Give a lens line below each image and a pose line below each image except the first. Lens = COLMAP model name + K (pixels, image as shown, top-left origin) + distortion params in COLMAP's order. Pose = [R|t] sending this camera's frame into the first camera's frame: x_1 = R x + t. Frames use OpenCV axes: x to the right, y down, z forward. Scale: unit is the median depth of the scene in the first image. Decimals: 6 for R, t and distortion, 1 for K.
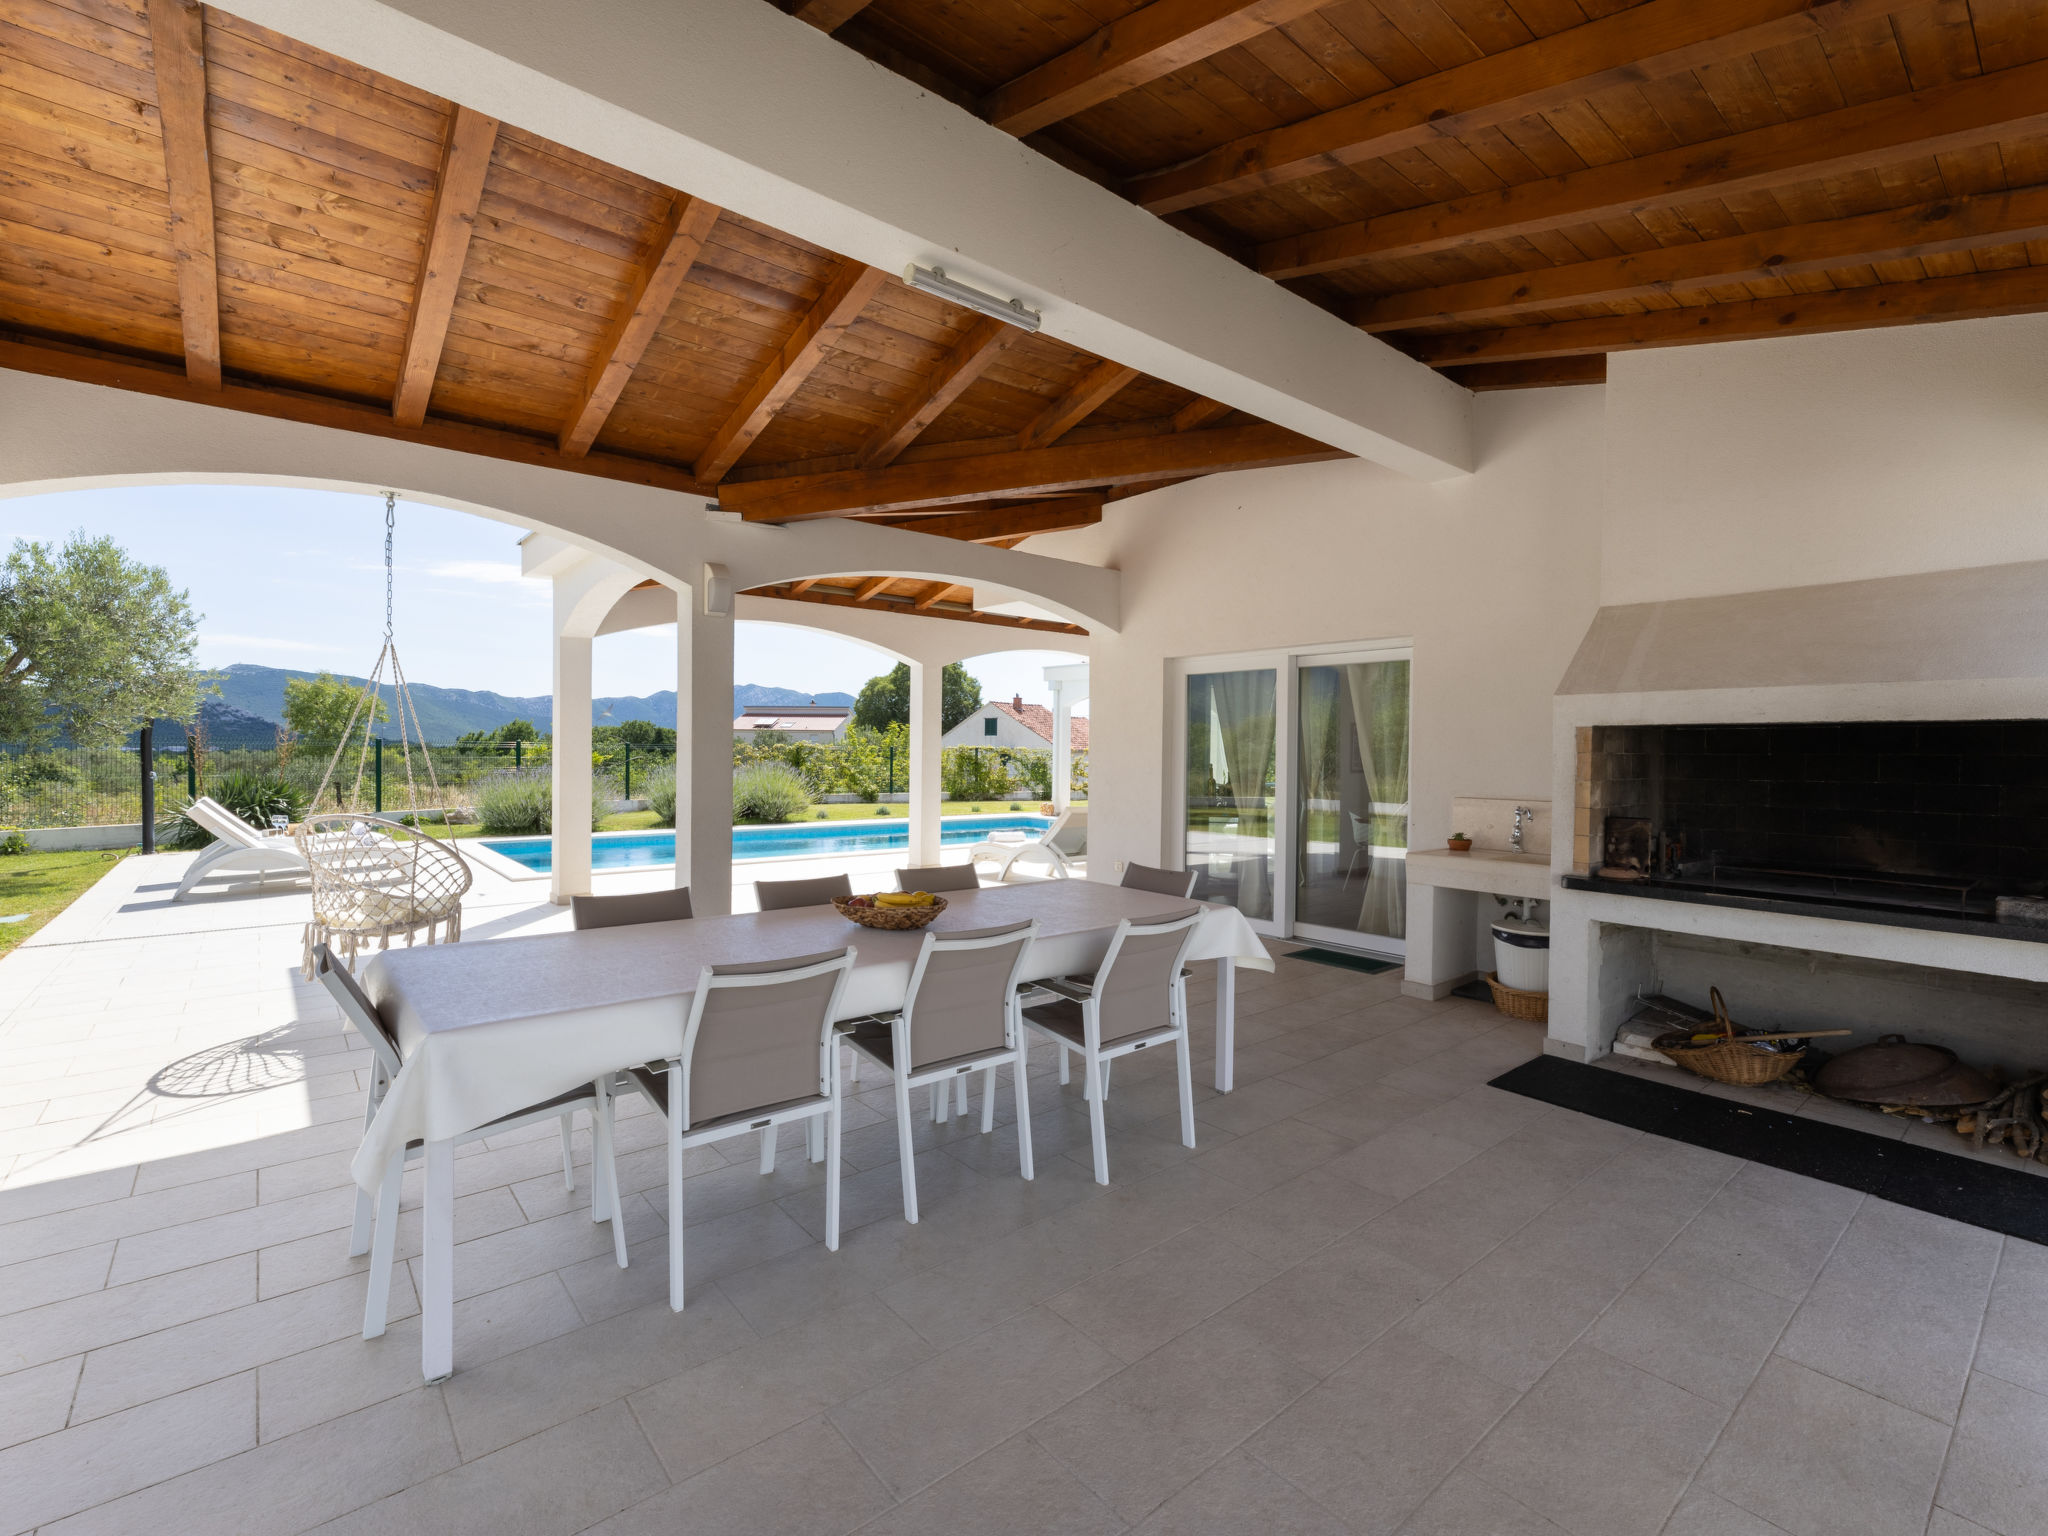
lens RADIAL K [[923.4, 0, 1031.8], [0, 923.4, 759.9], [0, 0, 1]] dist [-0.006383, -0.000313]
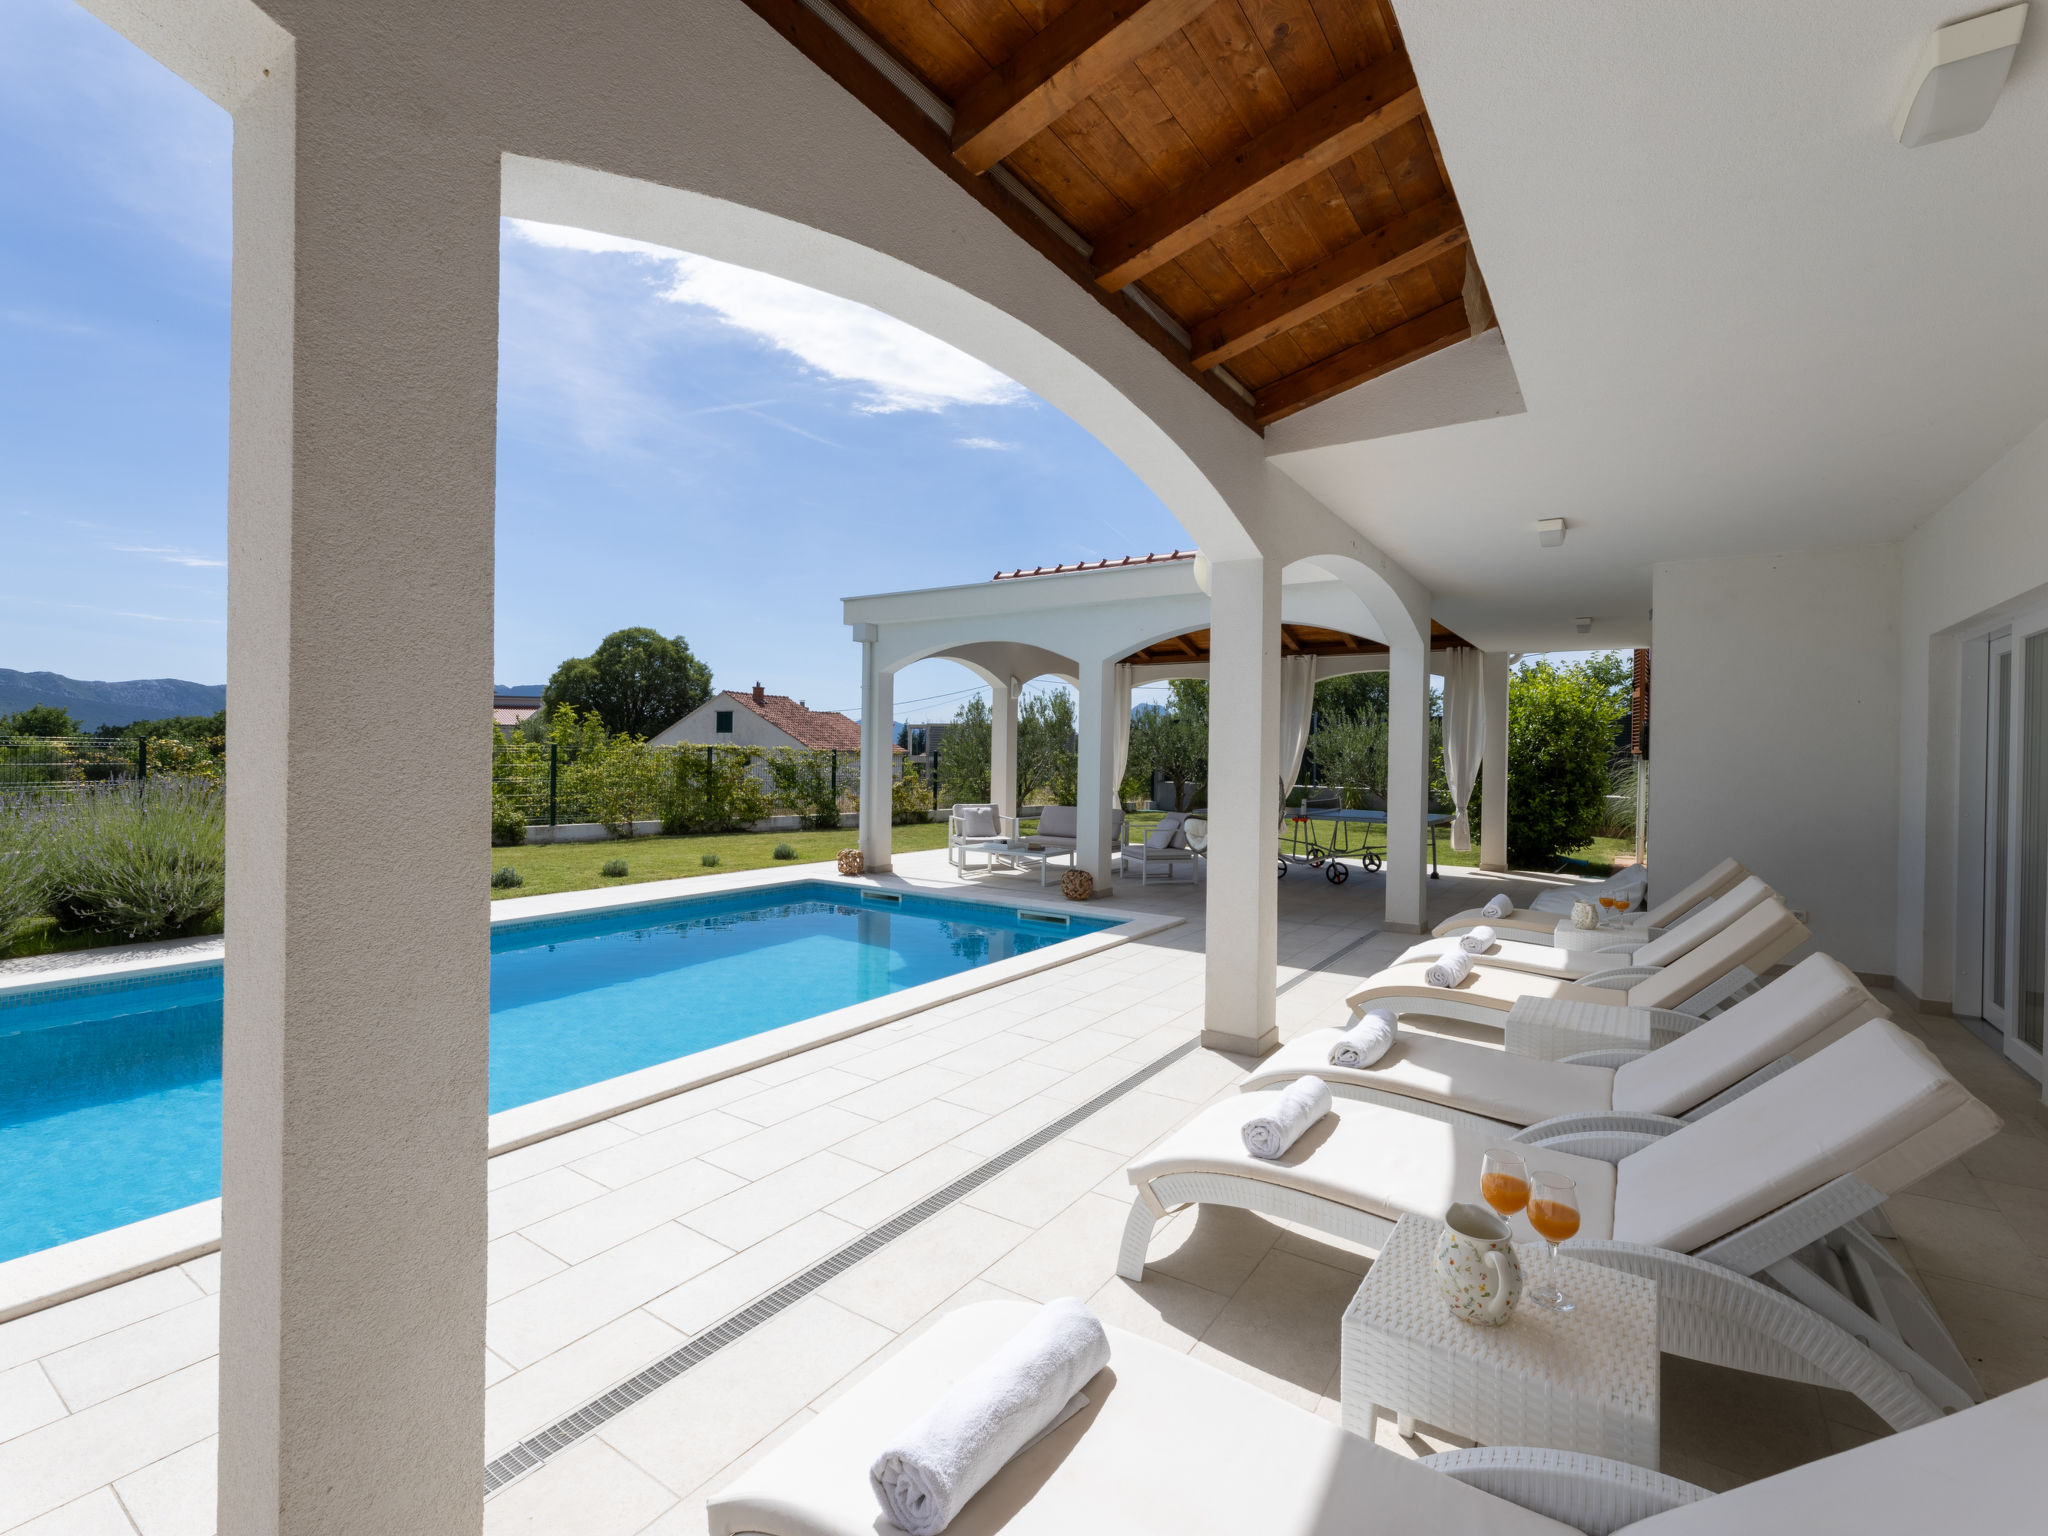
lens RADIAL K [[923.4, 0, 1031.8], [0, 923.4, 759.9], [0, 0, 1]] dist [-0.006383, -0.000313]
pose [[0.960570, 0.002608, 0.278027, -0.009741], [-0.002189, 0.999996, -0.001817, -0.001595], [-0.278030, 0.001136, 0.960572, 0.137866]]
